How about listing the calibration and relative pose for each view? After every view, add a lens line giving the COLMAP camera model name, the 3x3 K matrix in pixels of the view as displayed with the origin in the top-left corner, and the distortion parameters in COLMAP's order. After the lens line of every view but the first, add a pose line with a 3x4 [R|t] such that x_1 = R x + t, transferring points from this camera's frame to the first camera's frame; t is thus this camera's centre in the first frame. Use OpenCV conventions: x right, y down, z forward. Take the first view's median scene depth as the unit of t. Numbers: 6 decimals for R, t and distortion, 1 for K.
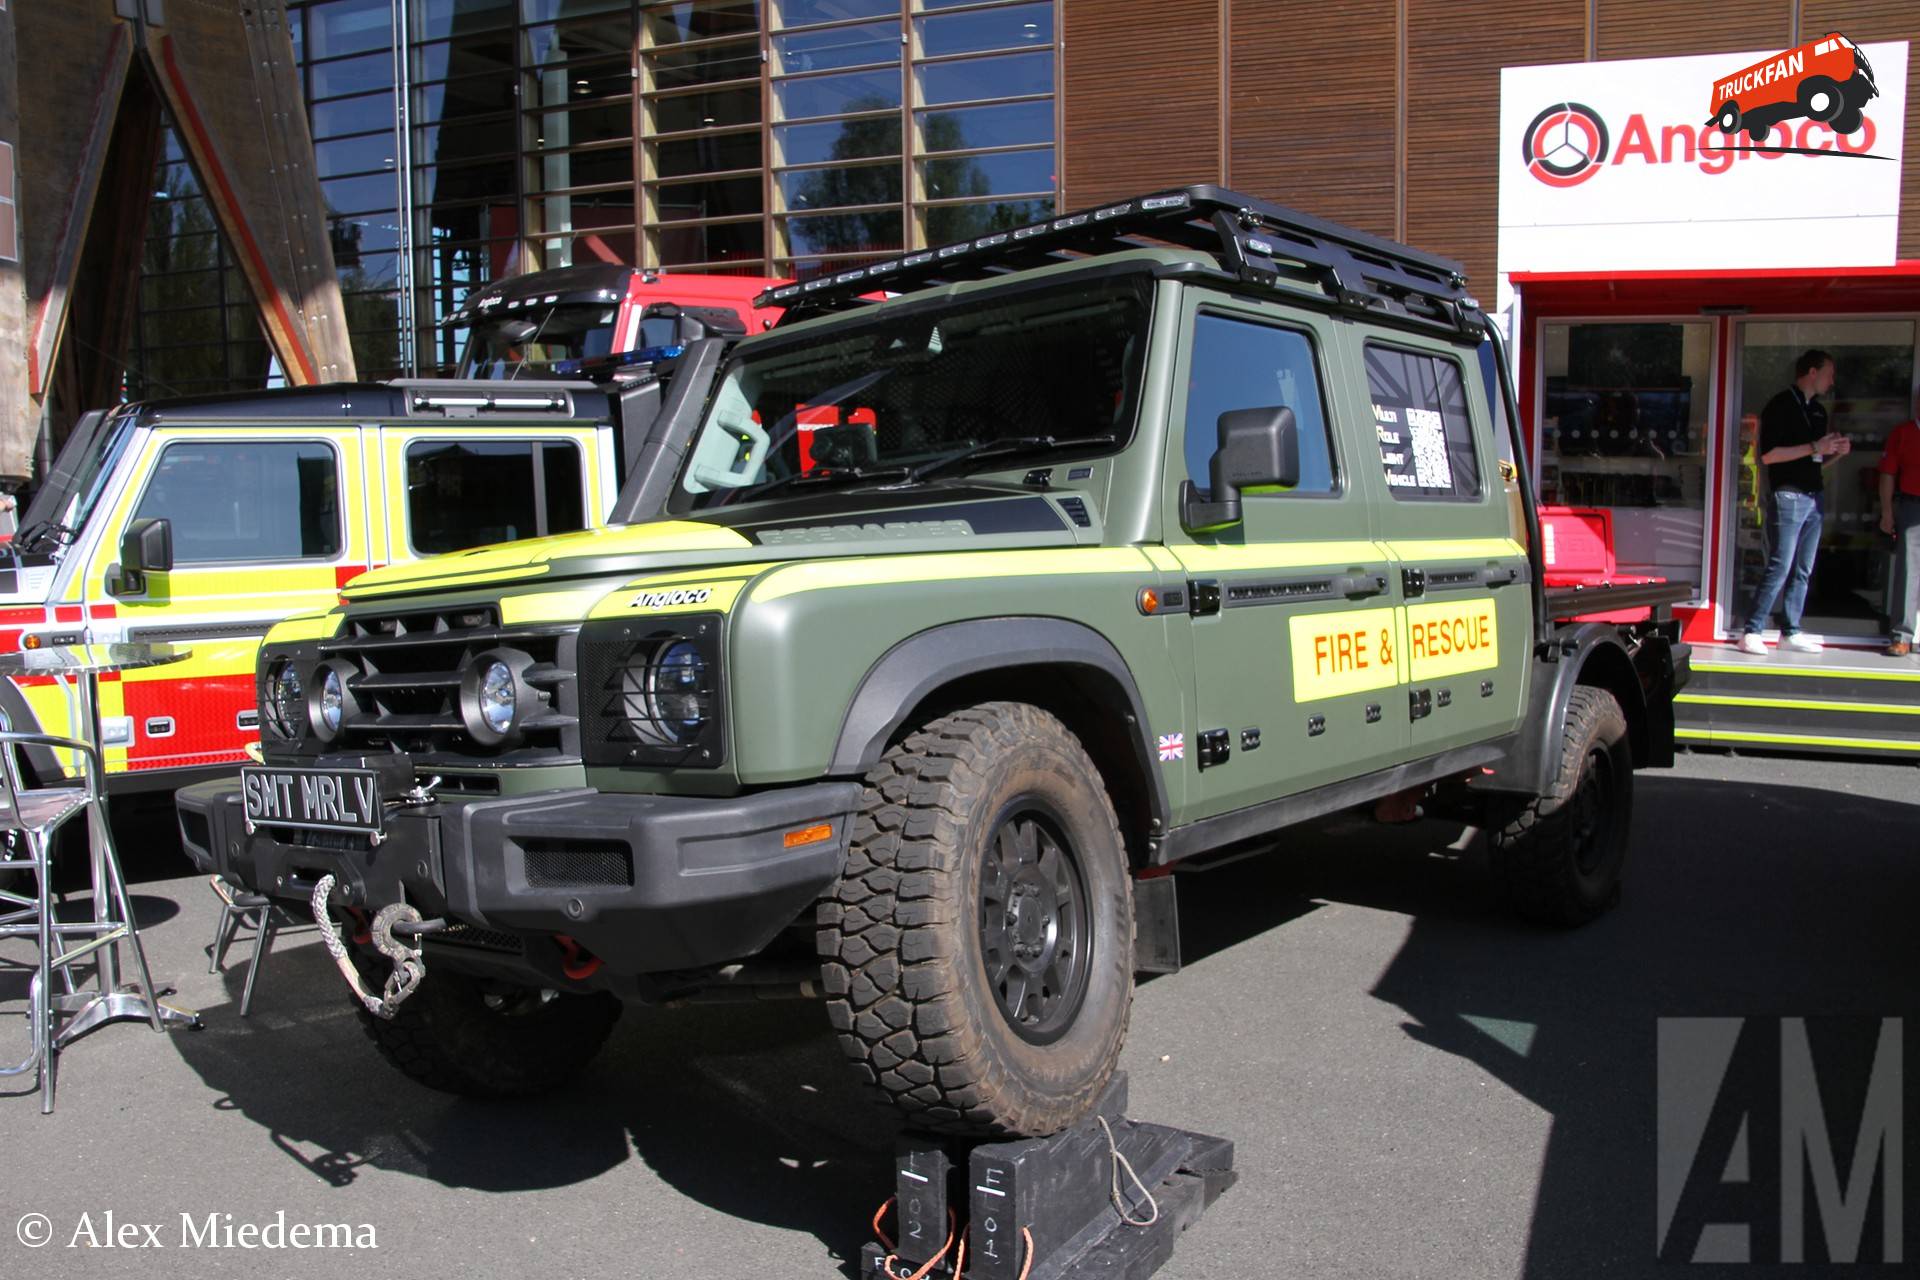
lens RADIAL K [[1738.7, 0, 1031.1], [0, 1738.7, 644.1], [0, 0, 1]] dist [-0.153216, 0.004511]
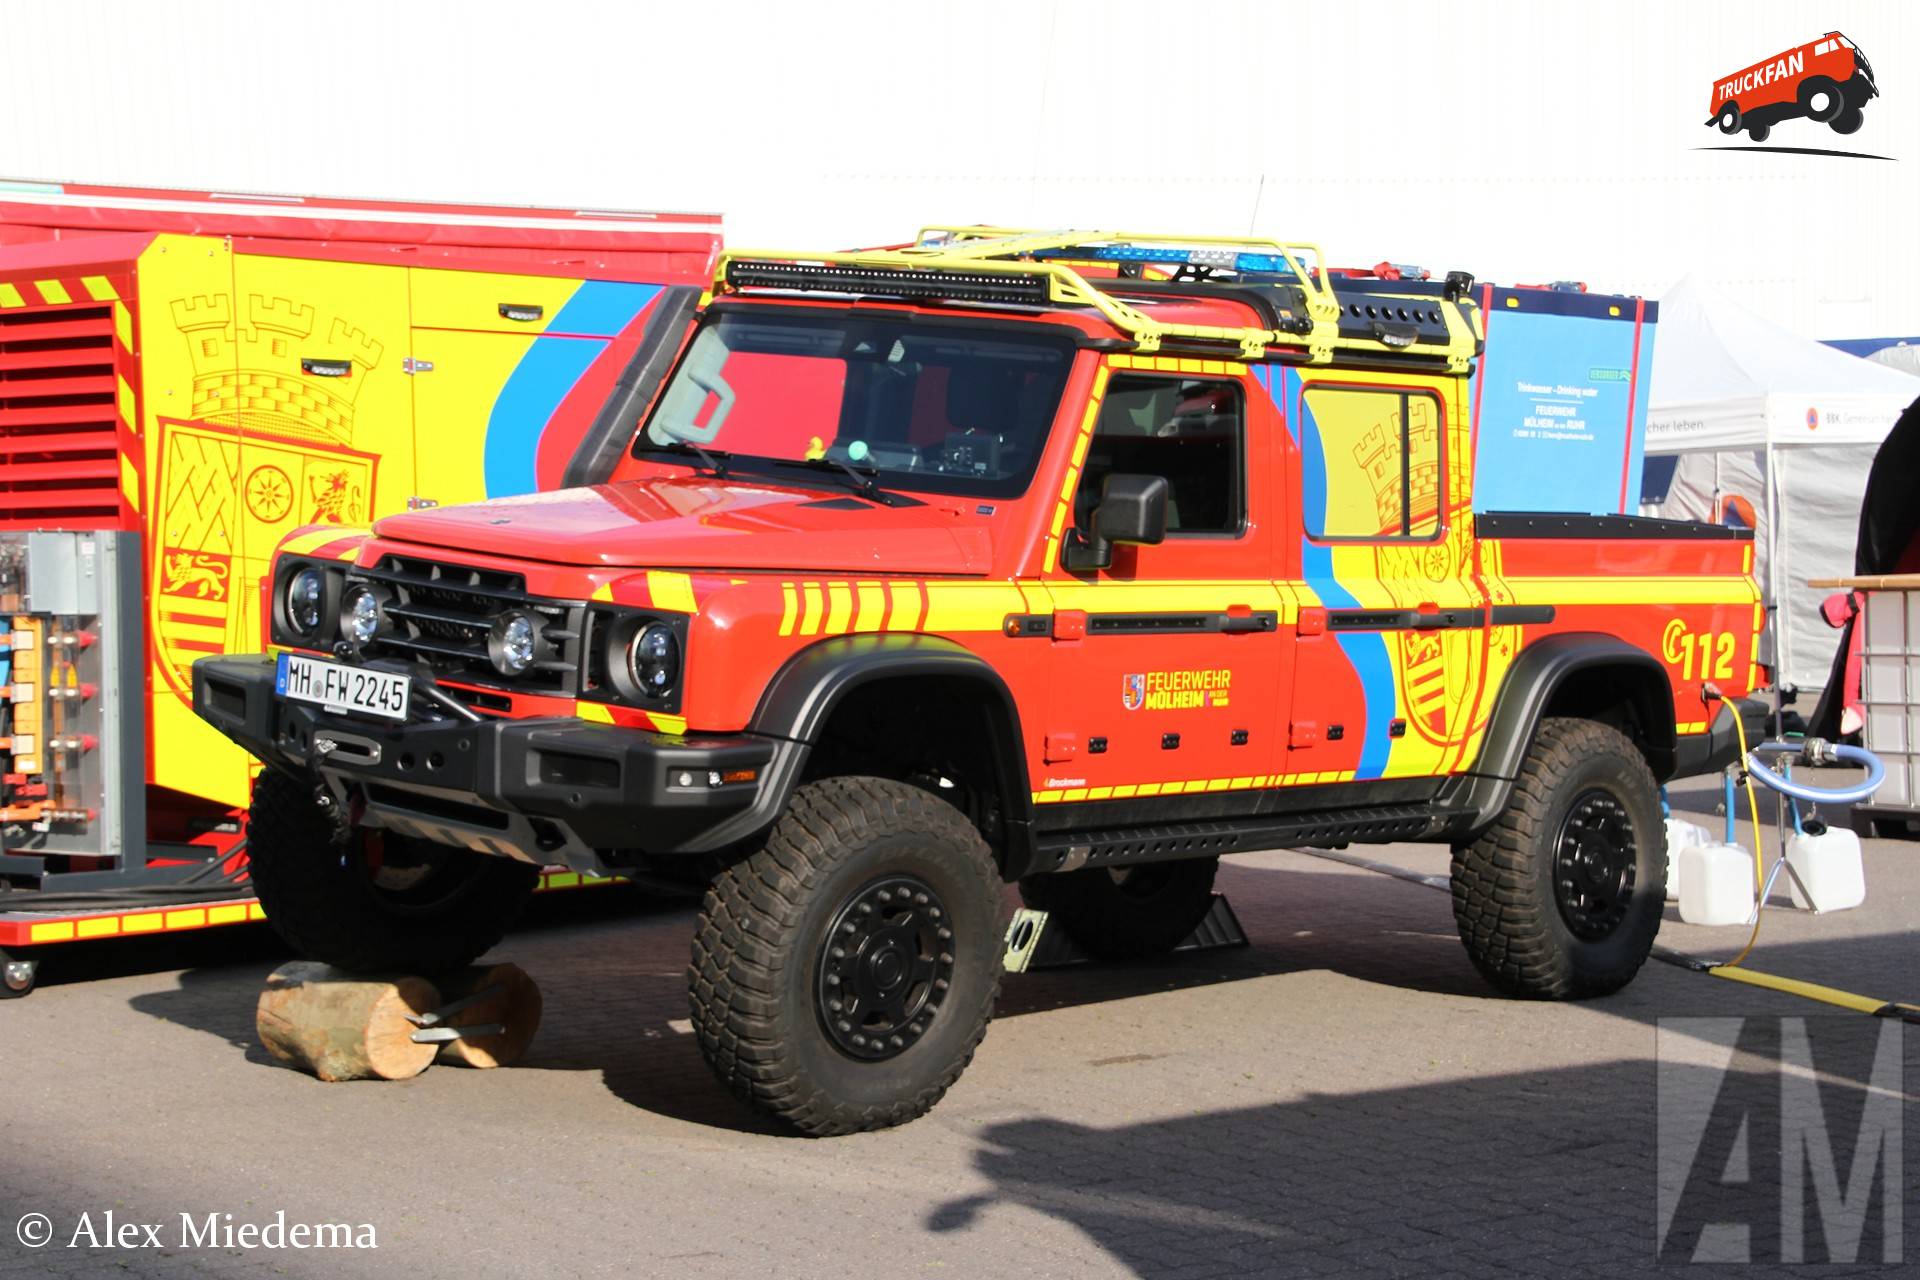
lens RADIAL K [[3191.3, 0, 964.0], [0, 3191.3, 702.0], [0, 0, 1]] dist [0.260384, -0.144594]
pose [[0.988544, 0.144070, -0.045003, 0.158615], [-0.140231, 0.986945, 0.079216, -0.167915], [0.055828, -0.071997, 0.995841, -1.475911]]
